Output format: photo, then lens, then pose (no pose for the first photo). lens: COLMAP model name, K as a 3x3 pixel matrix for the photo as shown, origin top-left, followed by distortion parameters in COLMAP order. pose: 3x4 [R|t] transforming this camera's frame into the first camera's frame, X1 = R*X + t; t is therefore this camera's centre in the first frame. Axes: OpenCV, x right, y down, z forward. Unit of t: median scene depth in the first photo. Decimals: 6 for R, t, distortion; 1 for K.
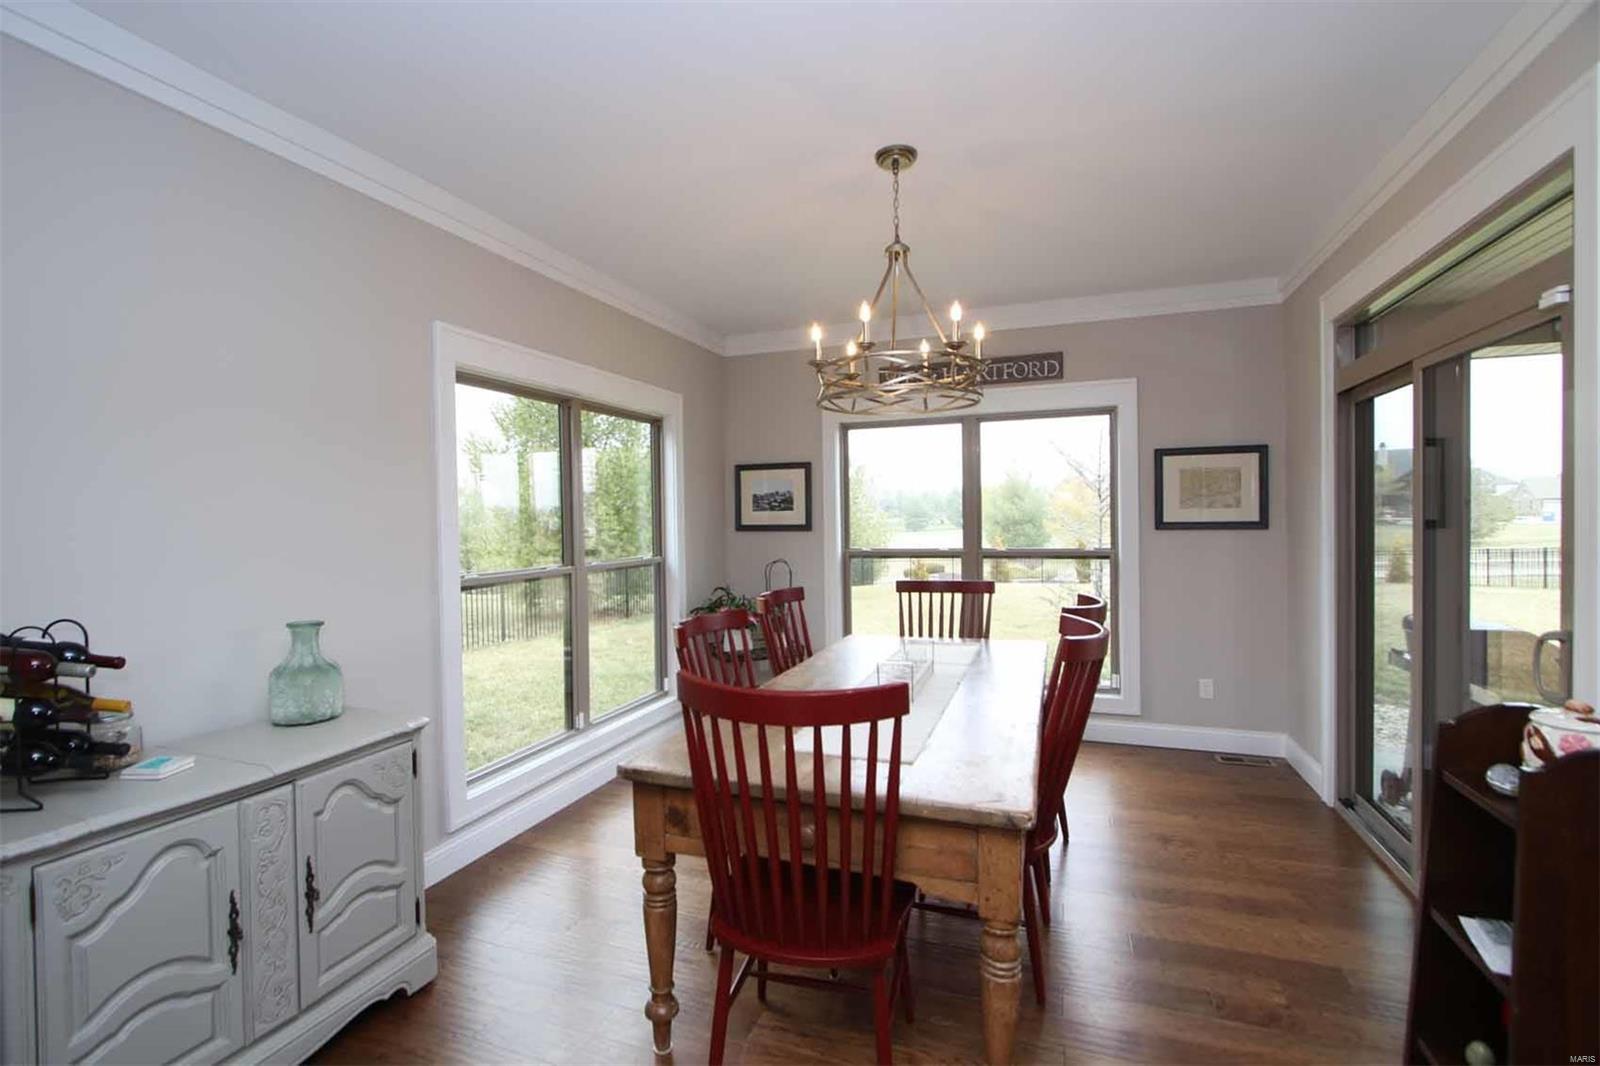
lens RADIAL K [[735.4, 0, 789.4], [0, 735.4, 526.8], [0, 0, 1]] dist [-0.001515, -0.000027]
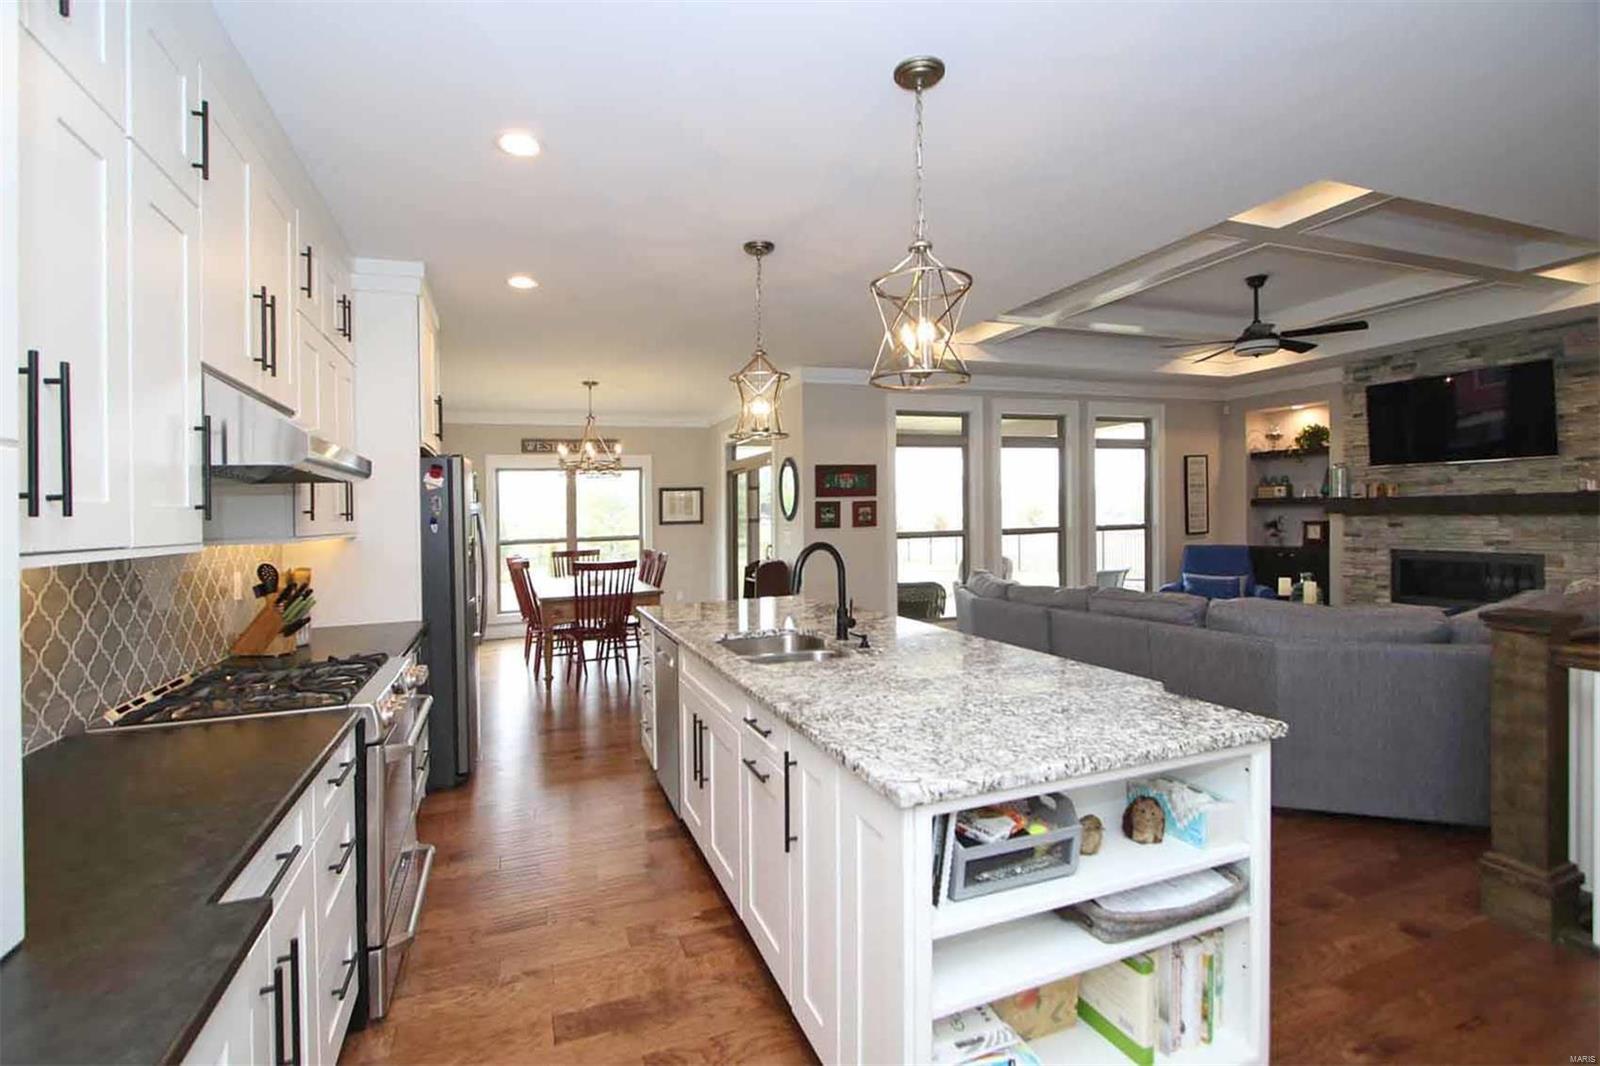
lens RADIAL K [[735.4, 0, 789.4], [0, 735.4, 526.8], [0, 0, 1]] dist [-0.001515, -0.000027]
pose [[0.748801, -0.015378, 0.662617, -0.650670], [0.026372, 0.999630, -0.006603, 0.033356], [-0.662271, 0.022419, 0.748929, -0.870443]]
